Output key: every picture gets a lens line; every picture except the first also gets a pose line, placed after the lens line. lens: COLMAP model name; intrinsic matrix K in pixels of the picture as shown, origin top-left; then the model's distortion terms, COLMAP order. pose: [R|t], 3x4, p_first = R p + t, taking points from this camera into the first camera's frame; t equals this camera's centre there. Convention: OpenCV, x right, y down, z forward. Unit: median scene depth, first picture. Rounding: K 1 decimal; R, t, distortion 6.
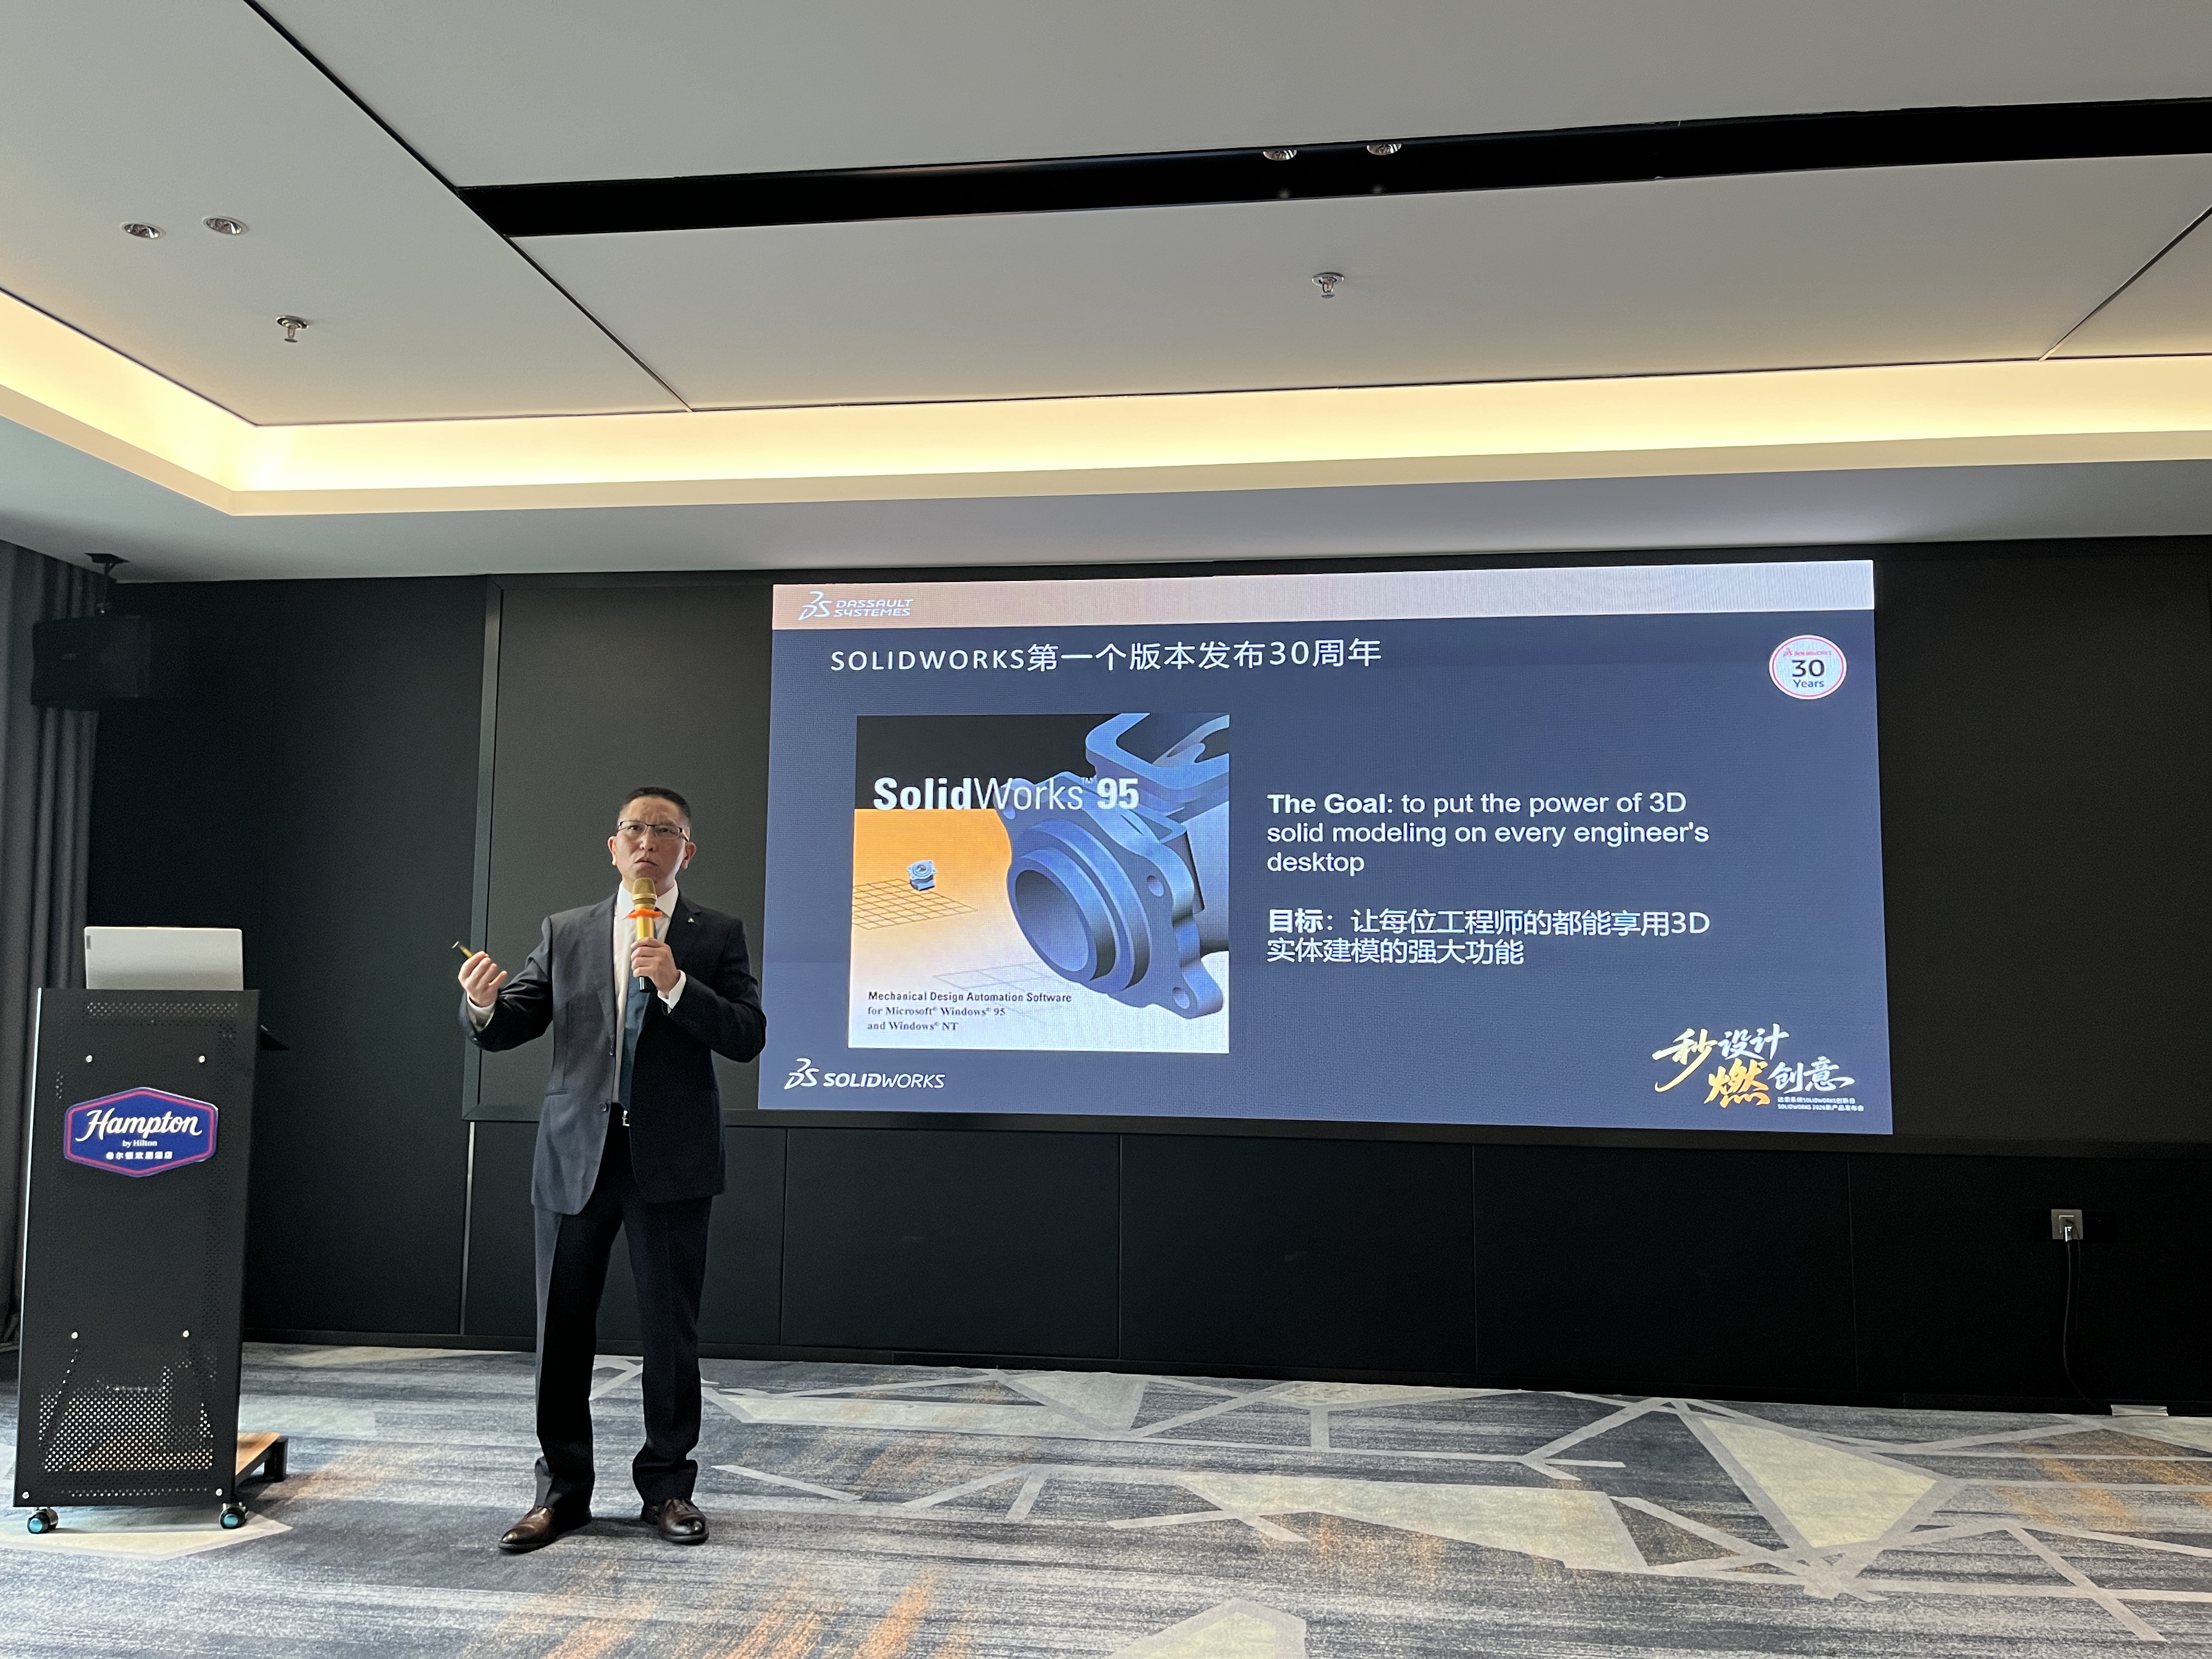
lens RADIAL K [[1652.9, 0, 1106.0], [0, 1652.9, 829.5], [0, 0, 1]] dist [0.080599, -0.111060]
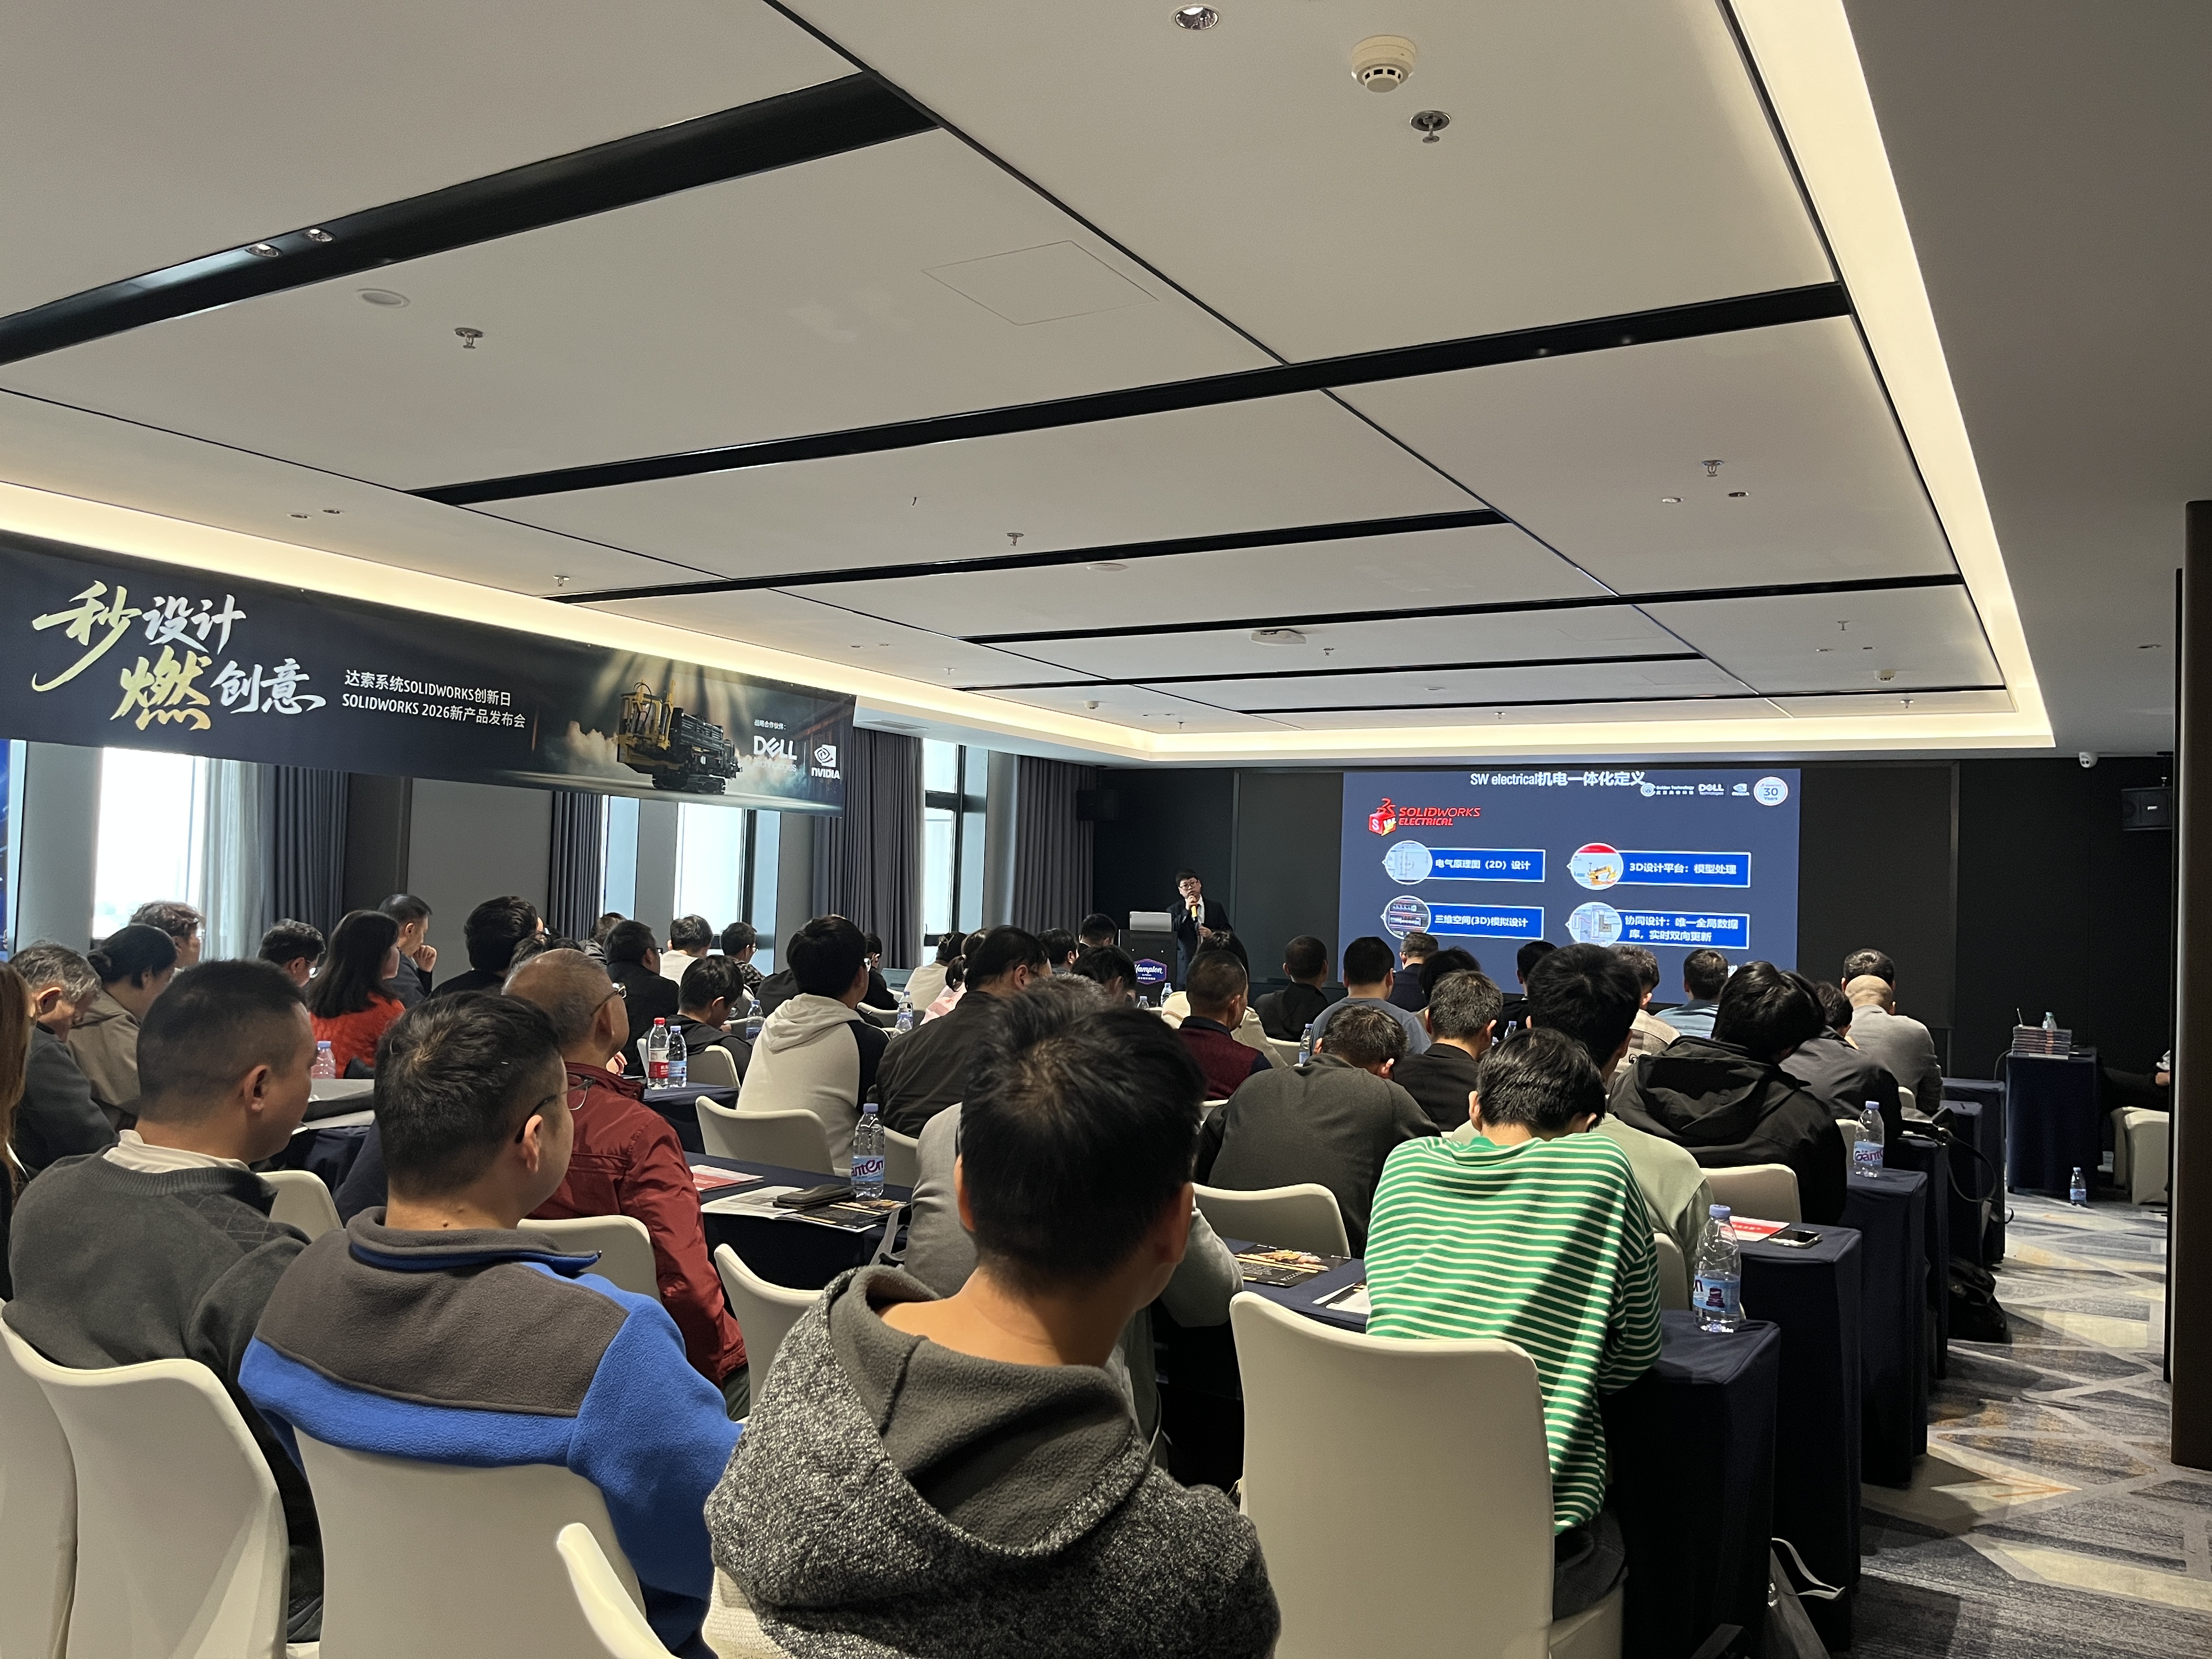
lens RADIAL K [[1684.7, 0, 1106.0], [0, 1684.7, 829.5], [0, 0, 1]] dist [0.073019, -0.098254]
pose [[0.919249, 0.007757, -0.393601, 0.695206], [0.010807, 0.998932, 0.044926, -0.263183], [0.393529, -0.045551, 0.918183, -2.159361]]
